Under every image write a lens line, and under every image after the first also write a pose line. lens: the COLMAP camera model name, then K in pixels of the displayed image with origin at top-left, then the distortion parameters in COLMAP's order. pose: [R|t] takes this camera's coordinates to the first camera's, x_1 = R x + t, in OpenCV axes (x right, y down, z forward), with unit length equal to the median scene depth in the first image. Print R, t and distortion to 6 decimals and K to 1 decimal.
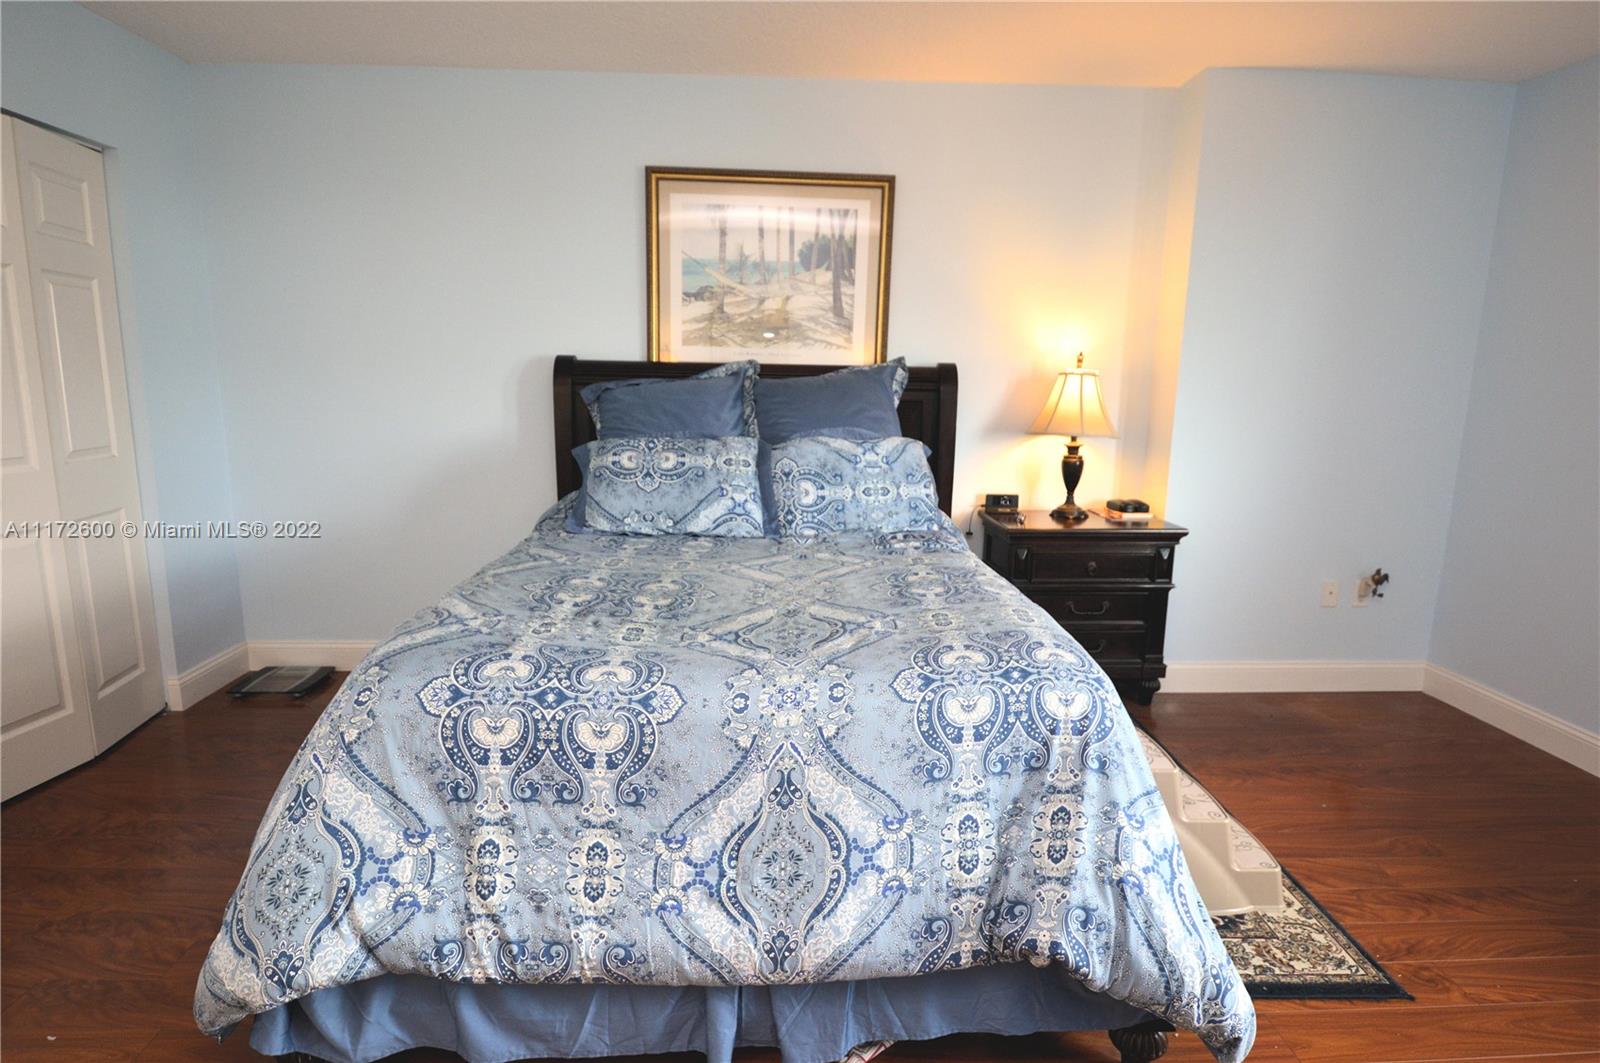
lens RADIAL K [[851.1, 0, 780.8], [0, 851.1, 528.3], [0, 0, 1]] dist [0.024953, -0.033493]
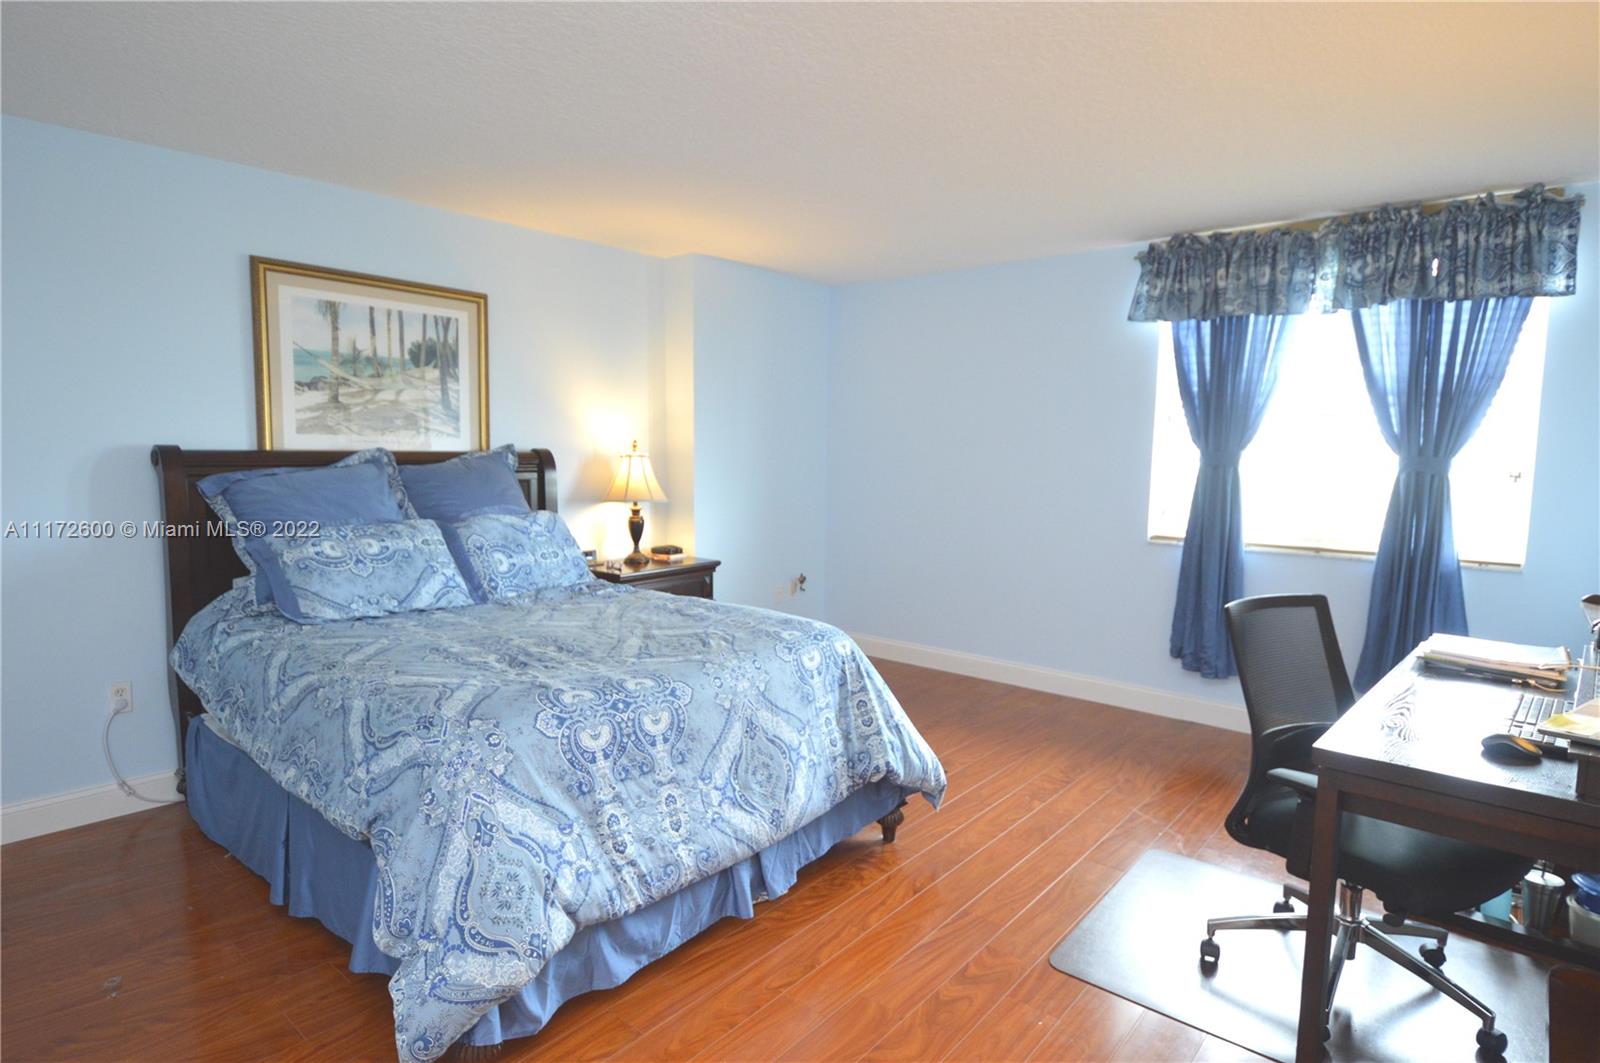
lens RADIAL K [[851.1, 0, 780.8], [0, 851.1, 528.3], [0, 0, 1]] dist [0.024953, -0.033493]
pose [[0.689653, -0.078351, 0.719889, -0.888344], [0.130065, 0.991365, -0.016705, -0.028721], [-0.712363, 0.105153, 0.693889, -0.164857]]
